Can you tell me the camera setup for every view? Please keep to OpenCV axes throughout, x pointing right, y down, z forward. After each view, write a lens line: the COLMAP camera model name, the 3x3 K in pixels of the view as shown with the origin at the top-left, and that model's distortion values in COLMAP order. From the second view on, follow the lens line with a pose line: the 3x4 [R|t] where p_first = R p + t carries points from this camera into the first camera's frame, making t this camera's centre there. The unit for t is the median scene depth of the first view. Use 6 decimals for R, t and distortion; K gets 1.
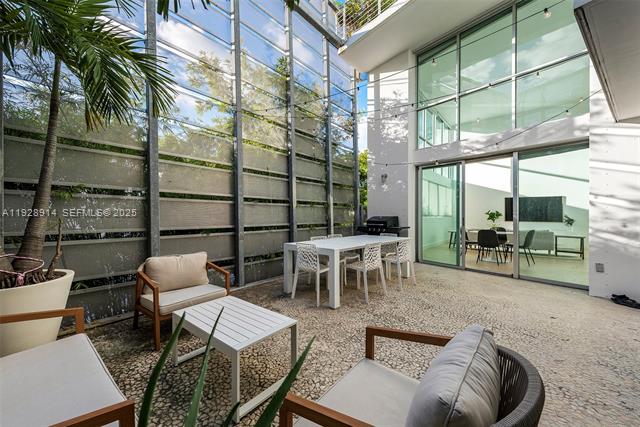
lens RADIAL K [[254.0, 0, 320.0], [0, 254.0, 213.5], [0, 0, 1]] dist [0.000649, -0.000005]
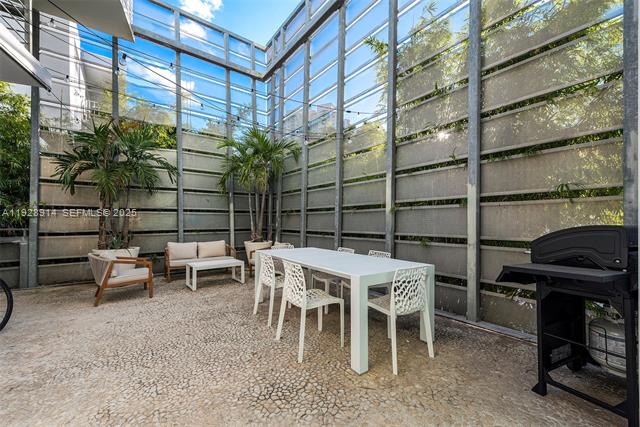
lens RADIAL K [[261.6, 0, 326.4], [0, 261.6, 222.9], [0, 0, 1]] dist [0.002523, 0.000136]
pose [[-0.211479, 0.002102, -0.977380, 1.053905], [0.002226, 0.999996, 0.001669, 0.009088], [0.977380, -0.001823, -0.211483, 1.419795]]
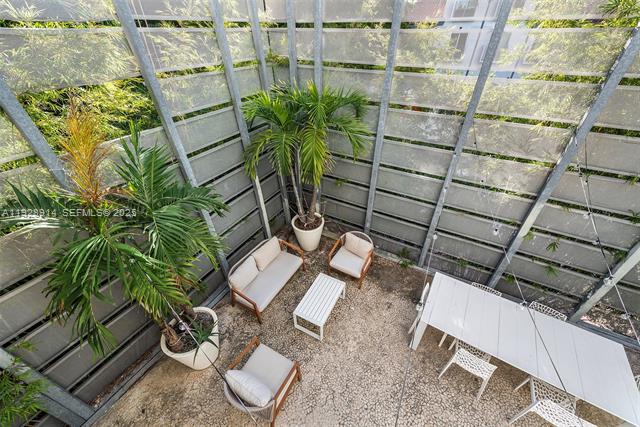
lens RADIAL K [[252.4, 0, 320.0], [0, 252.4, 213.5], [0, 0, 1]] dist [0.001626, 0.000096]
pose [[0.172848, 0.582651, -0.794130, 0.517256], [0.007779, 0.805432, 0.592636, -0.783516], [0.984918, -0.108613, 0.134685, 0.429598]]
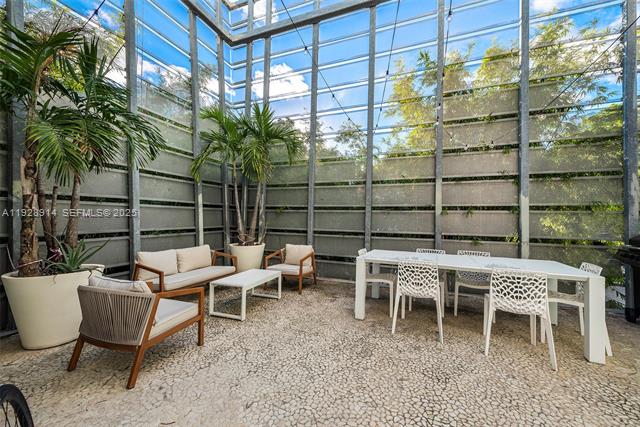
lens RADIAL K [[252.3, 0, 324.9], [0, 252.3, 216.2], [0, 0, 1]] dist [0.002679, 0.000159]
pose [[0.319658, -0.004117, -0.947524, 0.850964], [-0.011822, 0.999895, -0.008333, -0.010225], [0.947459, 0.013866, 0.319576, 0.510515]]
